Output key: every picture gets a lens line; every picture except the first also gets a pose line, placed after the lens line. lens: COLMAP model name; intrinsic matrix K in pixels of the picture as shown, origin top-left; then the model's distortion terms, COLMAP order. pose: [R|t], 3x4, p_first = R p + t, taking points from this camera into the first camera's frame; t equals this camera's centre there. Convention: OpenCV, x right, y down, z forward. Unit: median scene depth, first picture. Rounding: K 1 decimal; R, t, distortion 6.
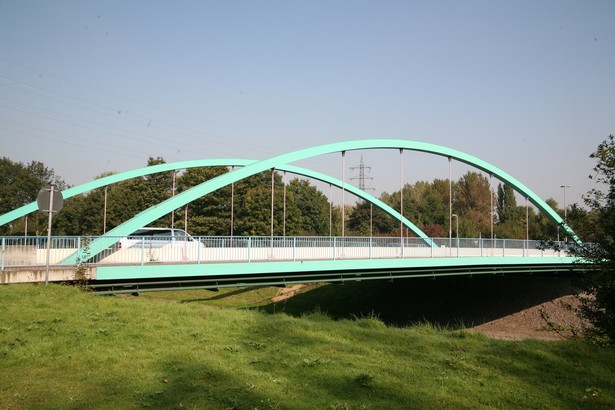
lens RADIAL K [[494.6, 0, 307.7], [0, 494.6, 204.3], [0, 0, 1]] dist [-0.106202, 0.086771]
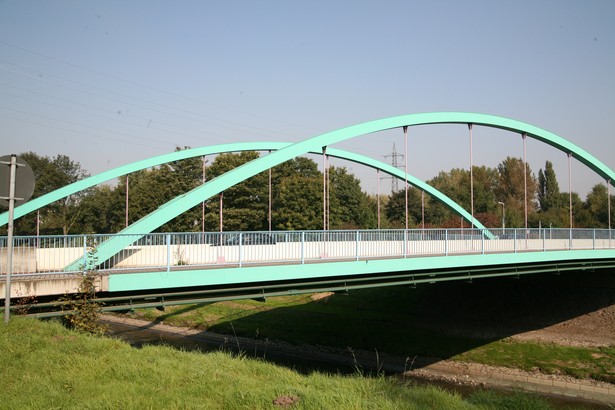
lens RADIAL K [[494.6, 0, 309.1], [0, 494.6, 202.9], [0, 0, 1]] dist [-0.106202, 0.086771]
pose [[0.998507, -0.017044, -0.051899, -0.033686], [0.017830, 0.999733, 0.014725, 0.004514], [0.051634, -0.015629, 0.998544, 0.108643]]
